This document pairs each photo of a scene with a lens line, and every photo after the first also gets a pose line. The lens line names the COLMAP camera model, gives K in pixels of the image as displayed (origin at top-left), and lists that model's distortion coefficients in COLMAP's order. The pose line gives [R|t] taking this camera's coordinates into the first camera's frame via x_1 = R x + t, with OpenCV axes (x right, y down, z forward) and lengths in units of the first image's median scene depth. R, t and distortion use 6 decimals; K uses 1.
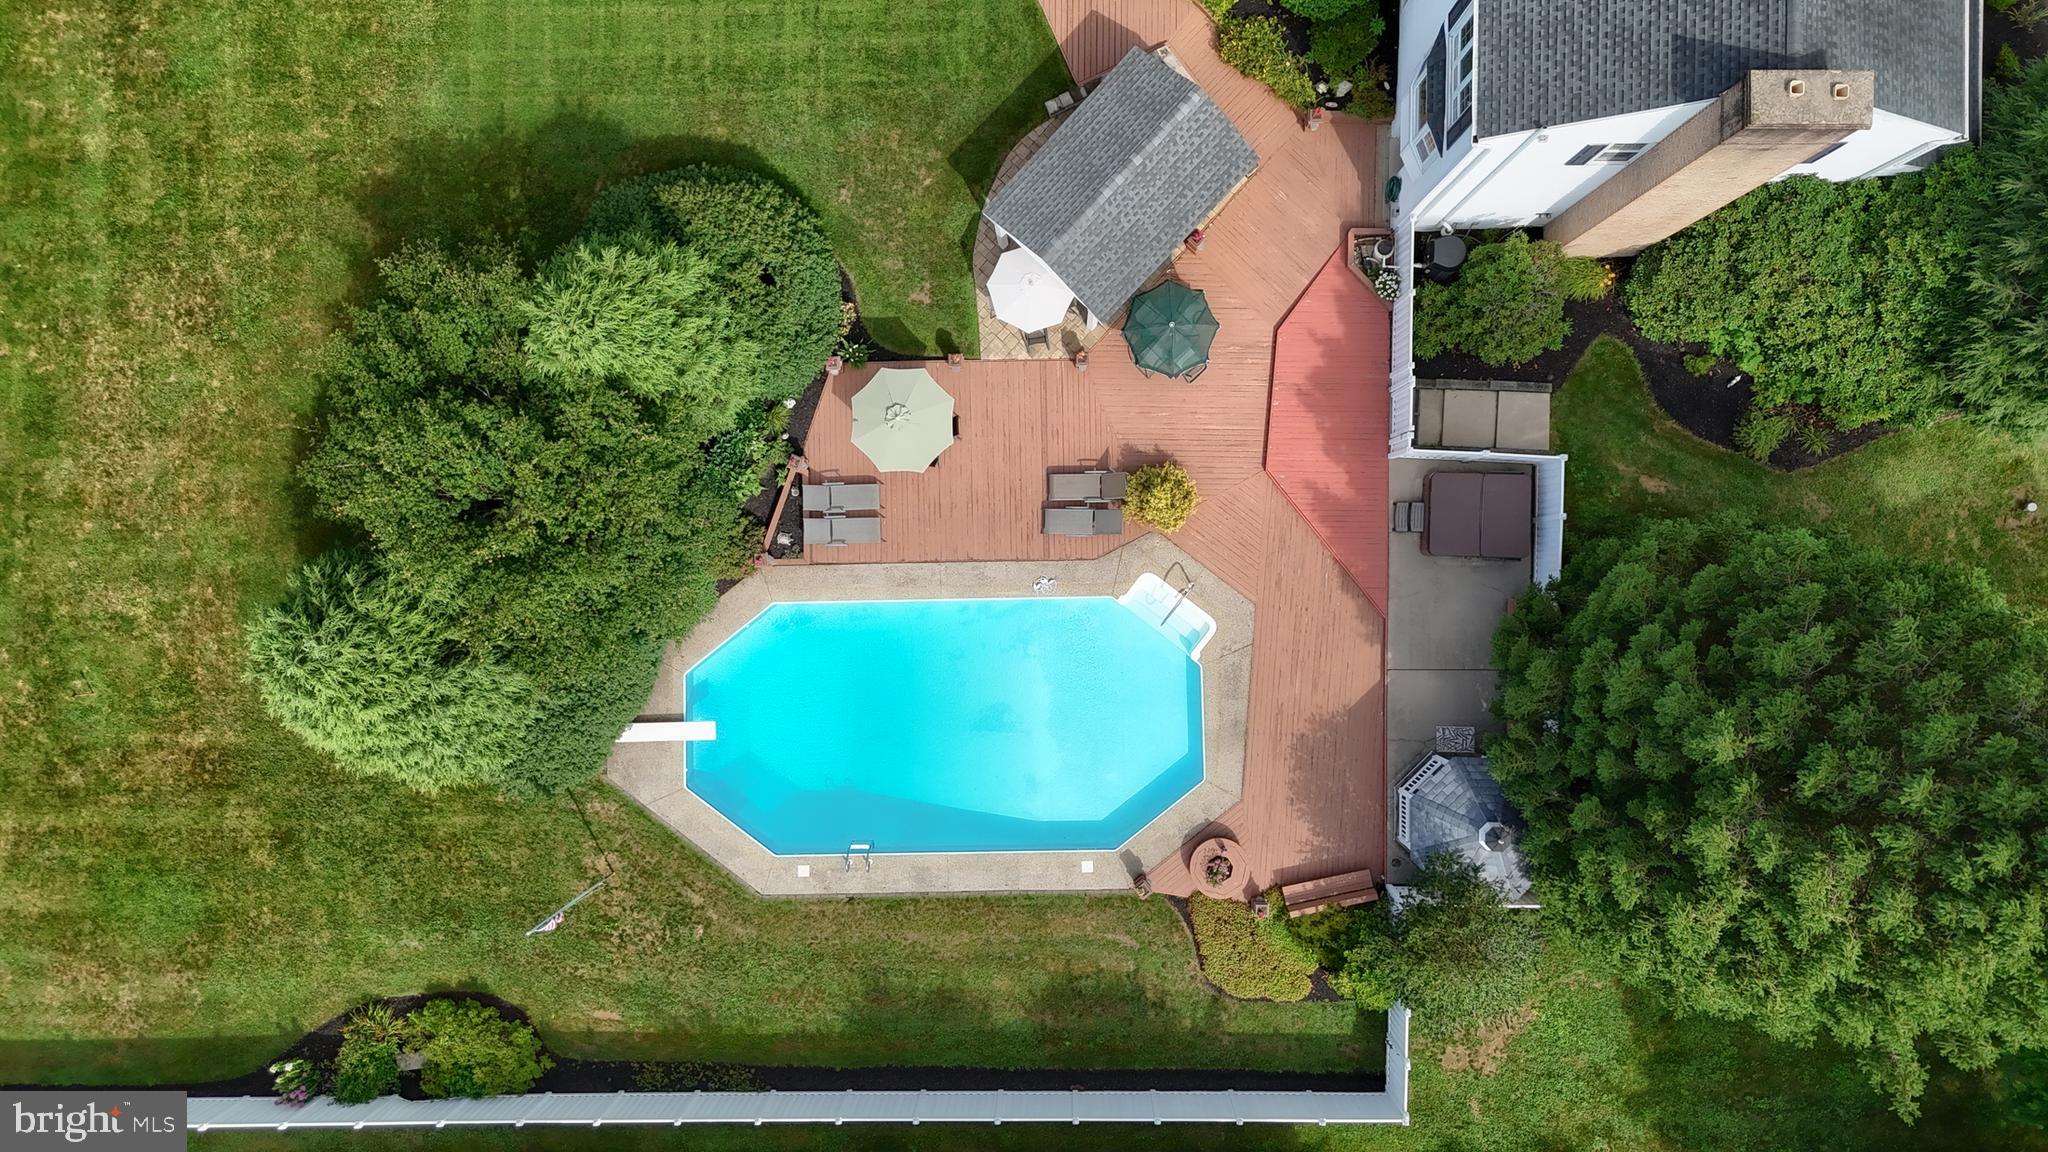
lens RADIAL K [[1494.7, 0, 1083.1], [0, 1494.7, 569.2], [0, 0, 1]] dist [0.033046, -0.004043]
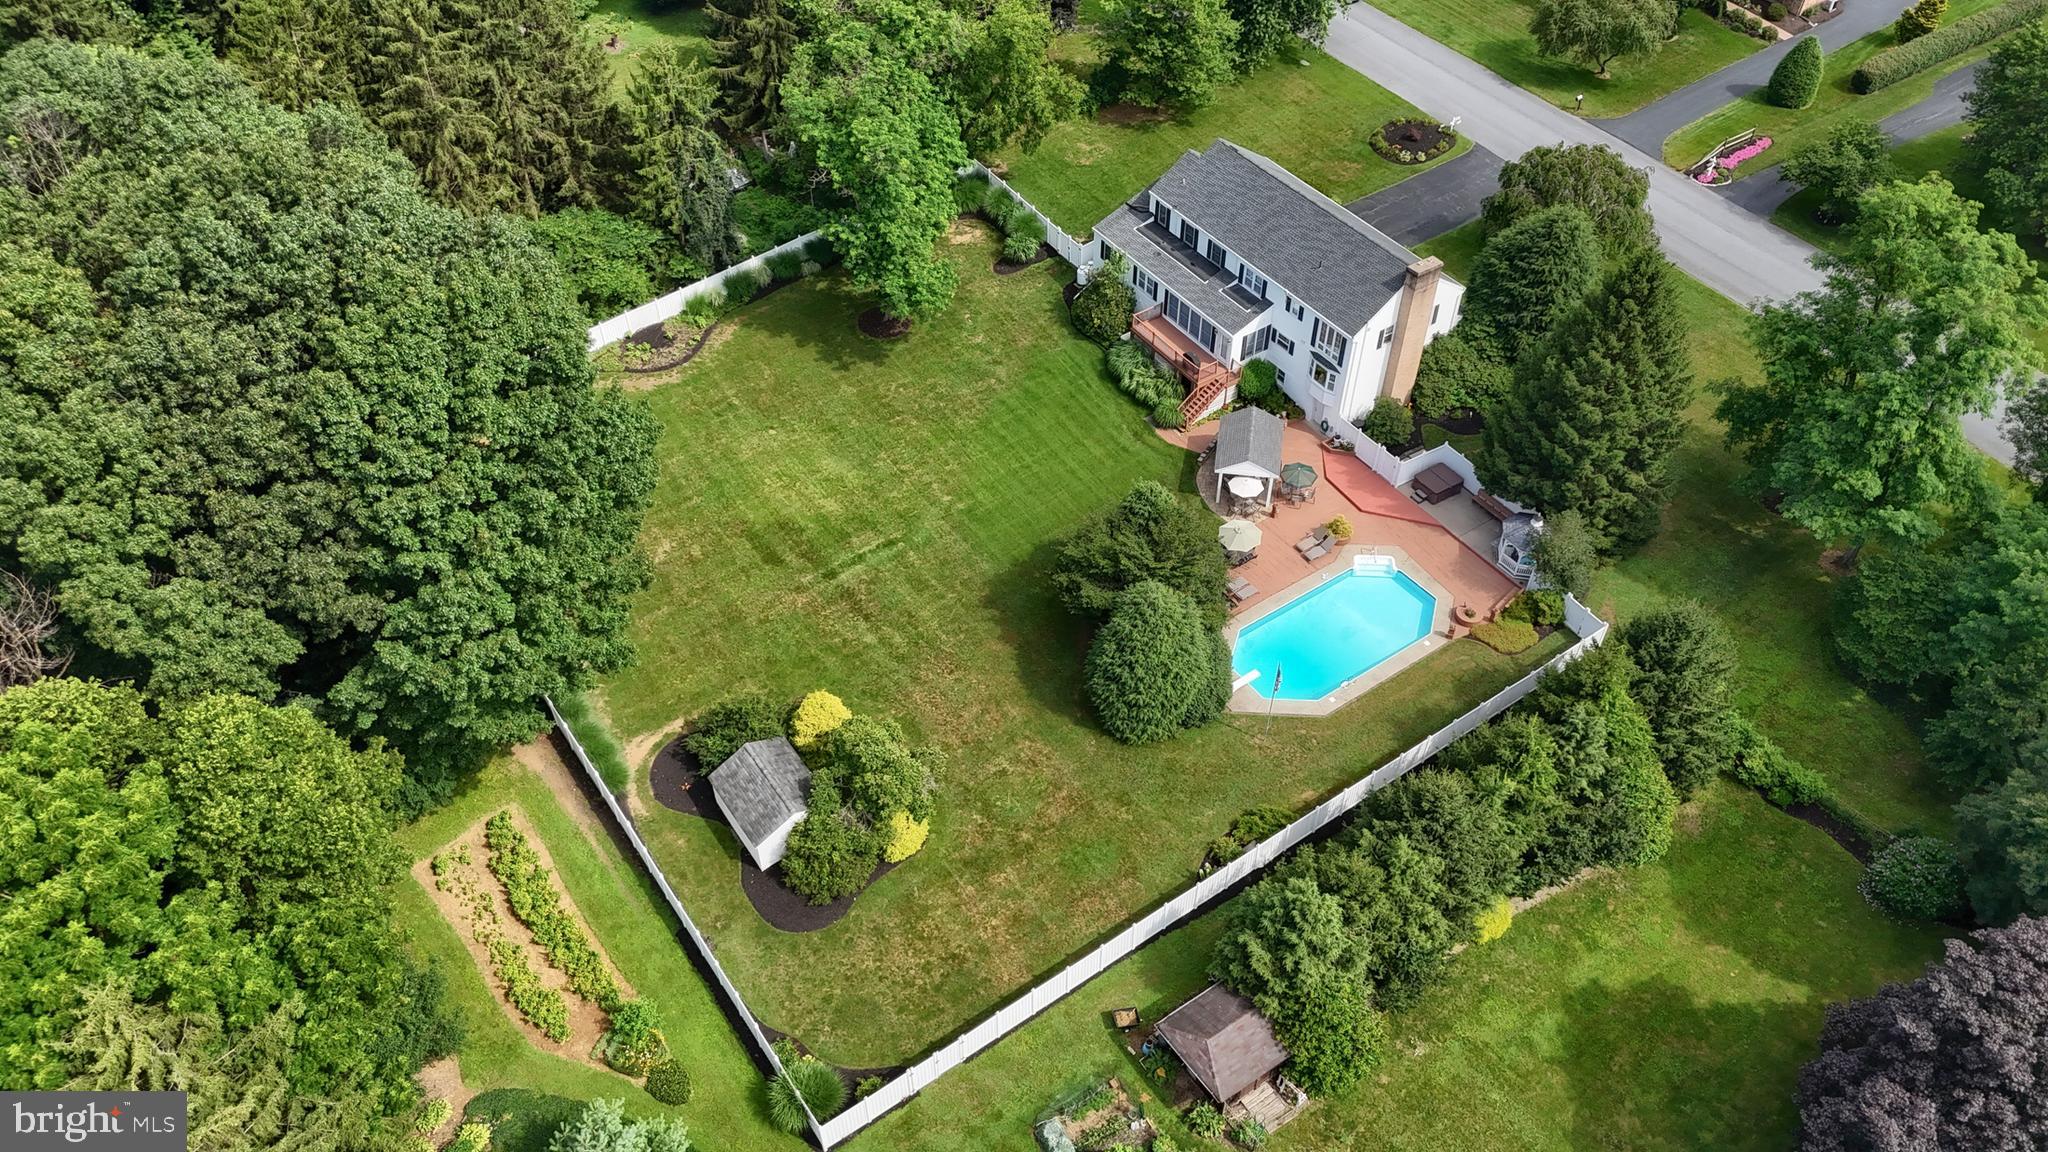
lens RADIAL K [[1515.8, 0, 1055.2], [0, 1515.8, 587.2], [0, 0, 1]] dist [0.036771, -0.002613]
pose [[0.816344, -0.401084, 0.415589, -1.337518], [0.577457, 0.580784, -0.573789, 1.113612], [-0.011230, 0.708394, 0.705728, -0.621851]]
